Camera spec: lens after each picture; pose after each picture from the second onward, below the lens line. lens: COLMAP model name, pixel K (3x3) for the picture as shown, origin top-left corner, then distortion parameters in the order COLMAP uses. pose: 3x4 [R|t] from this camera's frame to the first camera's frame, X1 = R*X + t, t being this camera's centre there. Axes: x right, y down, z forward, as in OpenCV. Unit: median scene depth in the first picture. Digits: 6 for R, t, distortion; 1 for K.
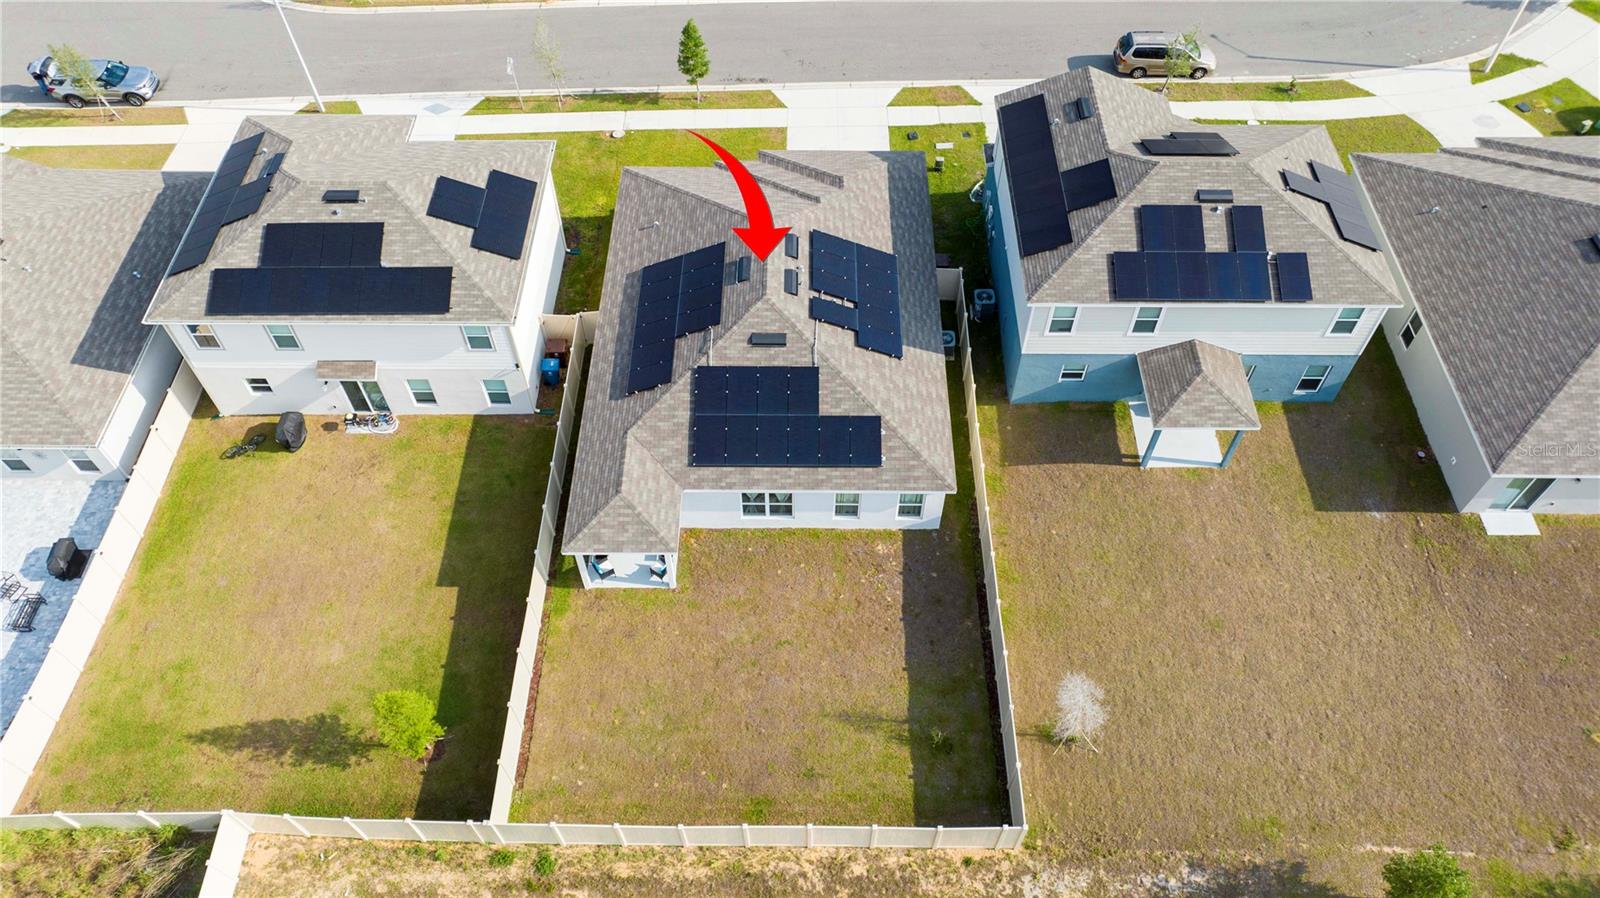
lens RADIAL K [[1126.9, 0, 794.0], [0, 1126.9, 446.5], [0, 0, 1]] dist [-0.030839, 0.007114]
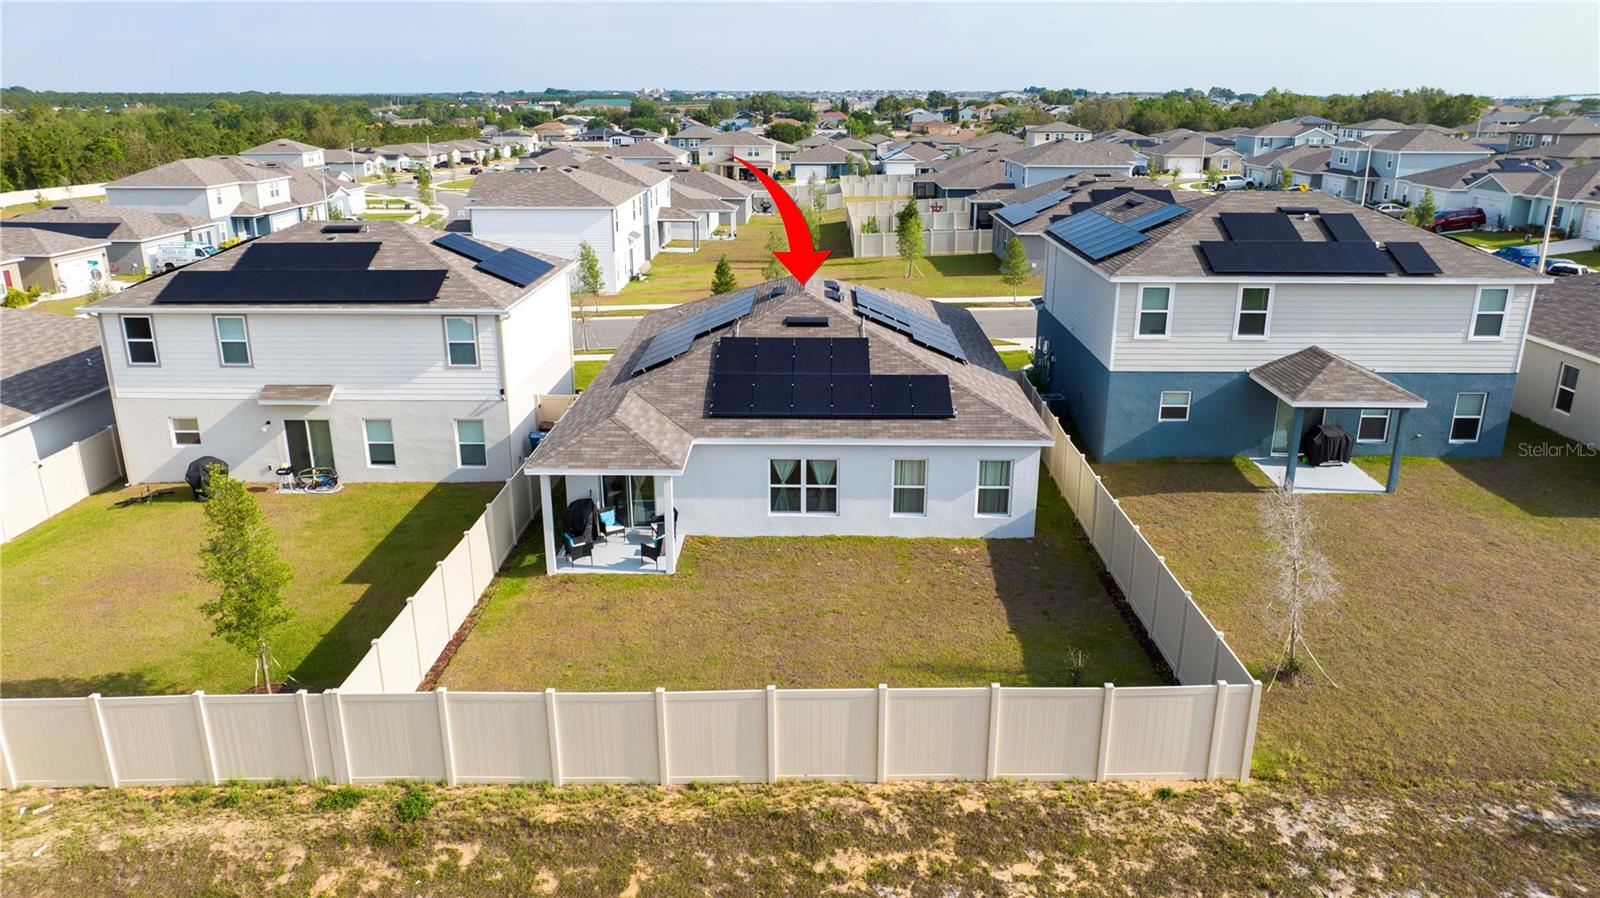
lens RADIAL K [[1126.9, 0, 795.9], [0, 1126.9, 438.4], [0, 0, 1]] dist [-0.030839, 0.007114]
pose [[0.999908, 0.006886, -0.011660, -0.020917], [-0.012373, 0.814458, -0.580090, 0.475874], [0.005502, 0.580181, 0.814469, 0.376910]]
